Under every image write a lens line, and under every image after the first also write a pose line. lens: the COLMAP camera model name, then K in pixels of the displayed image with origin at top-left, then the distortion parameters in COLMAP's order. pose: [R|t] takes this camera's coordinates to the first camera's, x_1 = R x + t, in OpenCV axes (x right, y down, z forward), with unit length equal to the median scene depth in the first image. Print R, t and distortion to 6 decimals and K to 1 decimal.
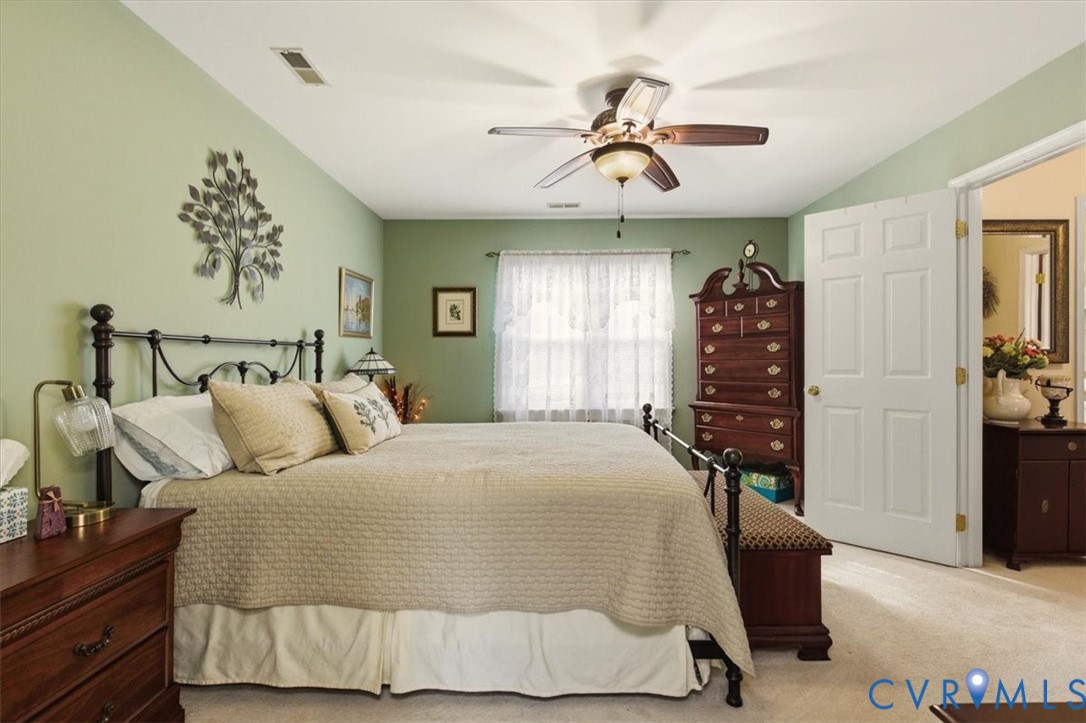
lens RADIAL K [[496.6, 0, 560.7], [0, 496.6, 357.7], [0, 0, 1]] dist [-0.001113, 0.000003]
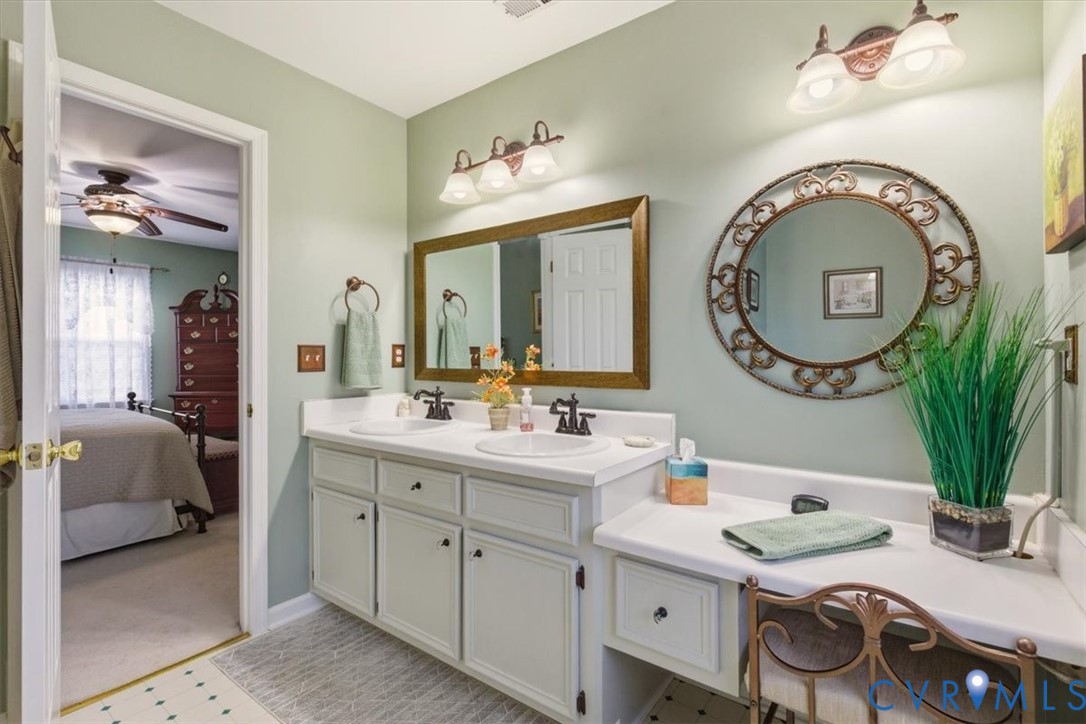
lens RADIAL K [[496.6, 0, 560.4], [0, 496.6, 362.5], [0, 0, 1]] dist [-0.001113, 0.000003]
pose [[0.597436, -0.004775, 0.801903, -0.162741], [-0.005051, 0.999940, 0.009718, -0.003523], [-0.801901, -0.009856, 0.597376, -0.564598]]
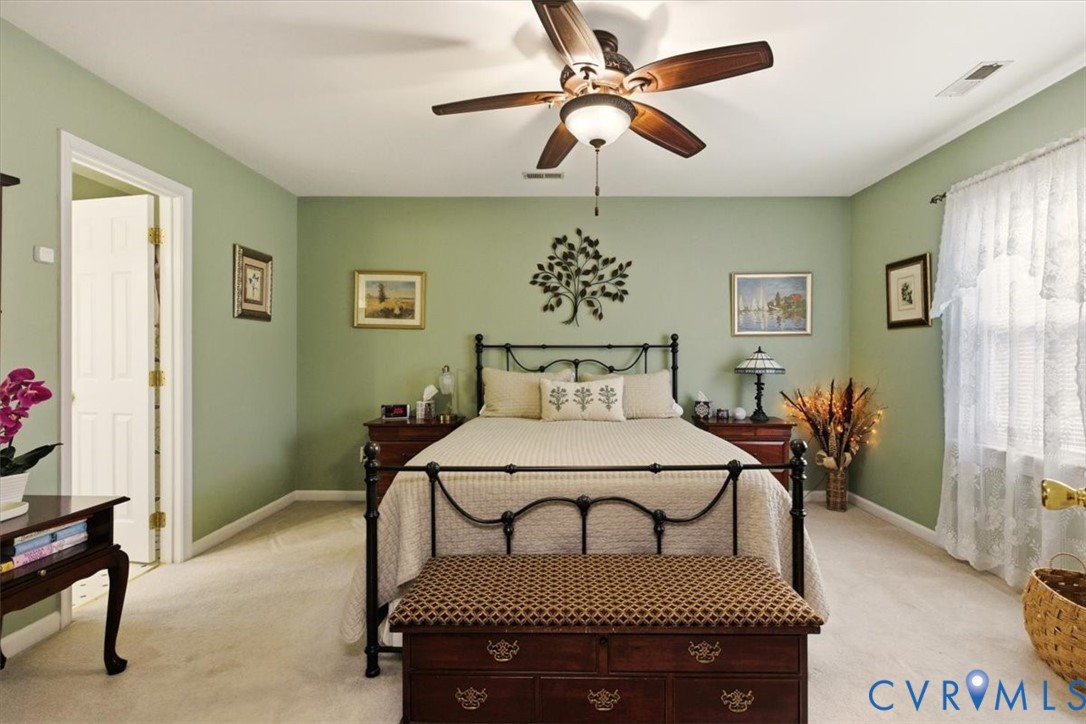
lens RADIAL K [[496.6, 0, 548.0], [0, 496.6, 362.7], [0, 0, 1]] dist [-0.001113, 0.000003]
pose [[-0.010578, 0.011451, -0.999878, 0.643281], [-0.000467, 0.999934, 0.011456, 0.000874], [0.999944, 0.000588, -0.010572, 0.608036]]
